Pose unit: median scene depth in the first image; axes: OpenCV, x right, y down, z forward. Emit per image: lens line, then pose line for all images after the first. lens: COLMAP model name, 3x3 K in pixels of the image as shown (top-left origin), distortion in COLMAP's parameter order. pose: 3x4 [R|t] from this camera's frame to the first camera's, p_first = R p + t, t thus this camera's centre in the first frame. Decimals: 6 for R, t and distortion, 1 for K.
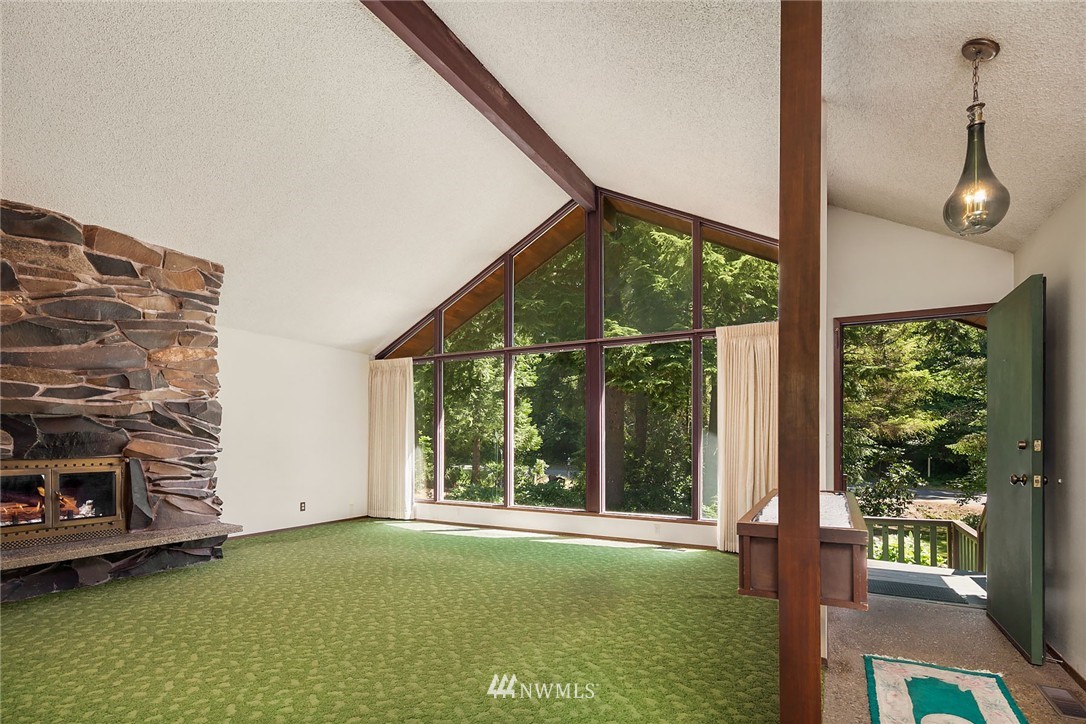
lens RADIAL K [[534.5, 0, 542.9], [0, 534.5, 441.0], [0, 0, 1]] dist [0.003749, -0.001746]
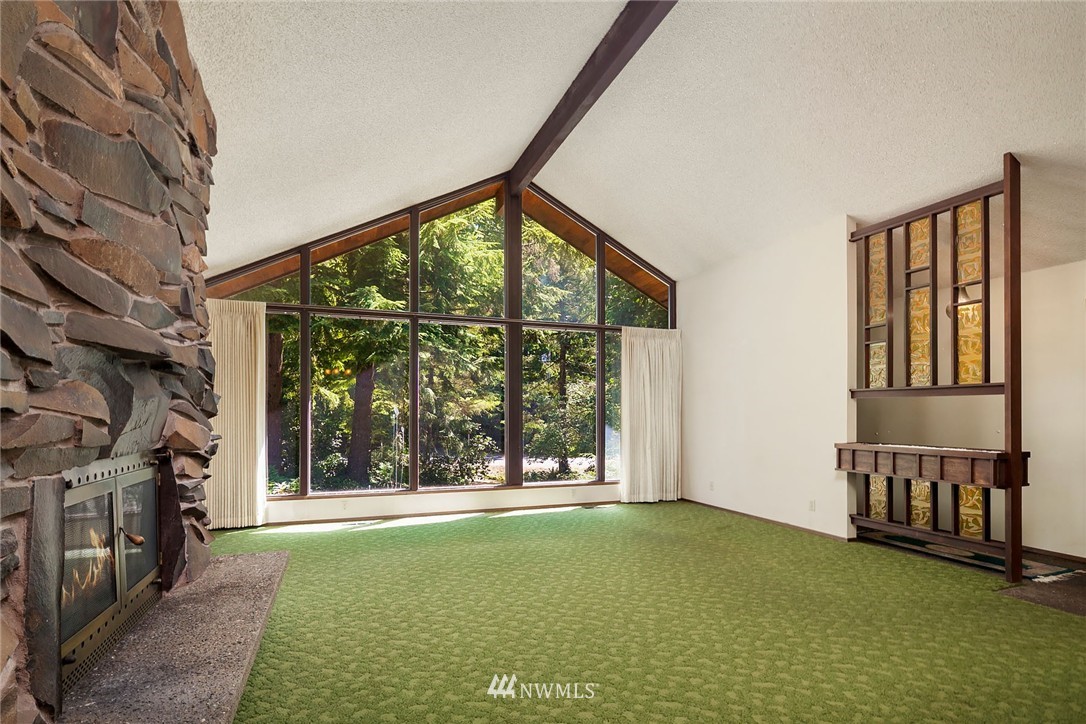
lens RADIAL K [[534.5, 0, 549.2], [0, 534.5, 413.5], [0, 0, 1]] dist [0.003749, -0.001746]
pose [[0.651489, -0.002066, 0.758655, -0.551196], [-0.001328, 0.999992, 0.003863, -0.008345], [-0.758657, -0.003525, 0.651481, 0.229248]]
